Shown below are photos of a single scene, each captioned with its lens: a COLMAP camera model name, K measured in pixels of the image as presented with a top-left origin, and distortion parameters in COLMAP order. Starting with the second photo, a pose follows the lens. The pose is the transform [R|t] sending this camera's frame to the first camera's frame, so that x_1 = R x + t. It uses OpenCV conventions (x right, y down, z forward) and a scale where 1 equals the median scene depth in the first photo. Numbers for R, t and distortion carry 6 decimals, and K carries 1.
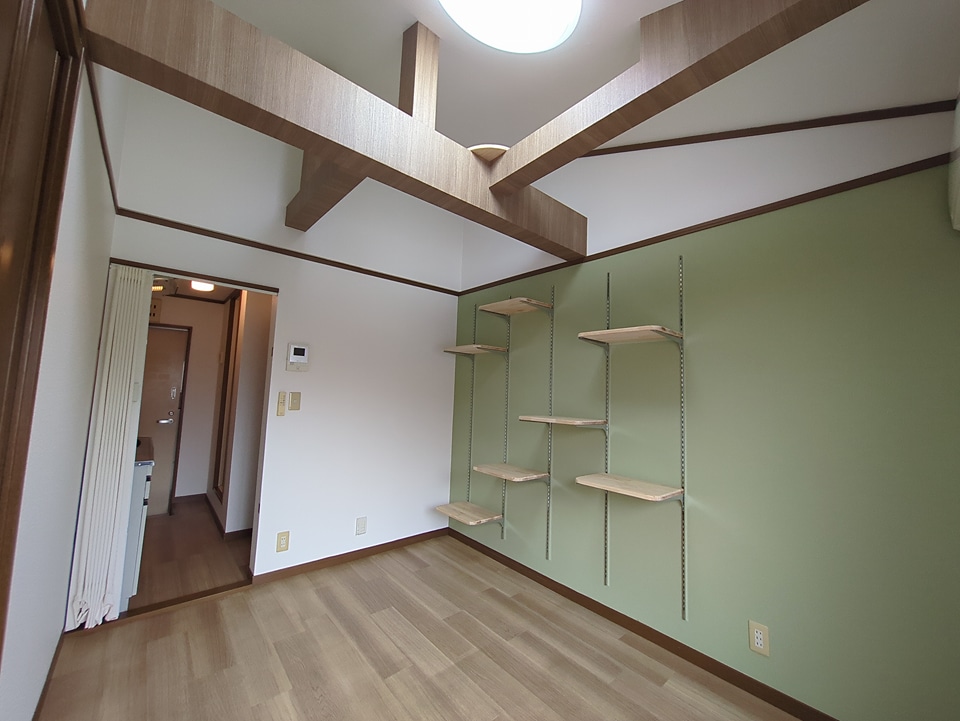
lens RADIAL K [[379.2, 0, 480.0], [0, 379.2, 360.5], [0, 0, 1]] dist [-0.000144, -0.000047]
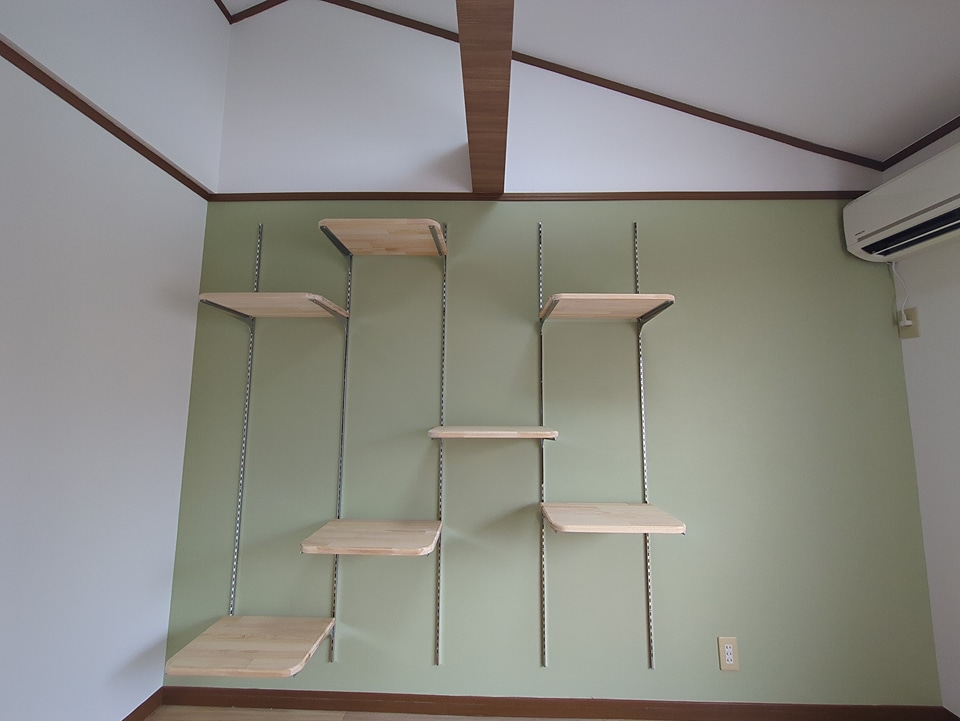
lens RADIAL K [[379.2, 0, 480.0], [0, 379.2, 360.5], [0, 0, 1]] dist [-0.000144, -0.000047]
pose [[0.672928, 0.050635, 0.737973, -0.219063], [-0.045081, 0.998607, -0.027411, 0.048320], [-0.738333, -0.014823, 0.674273, 0.491811]]
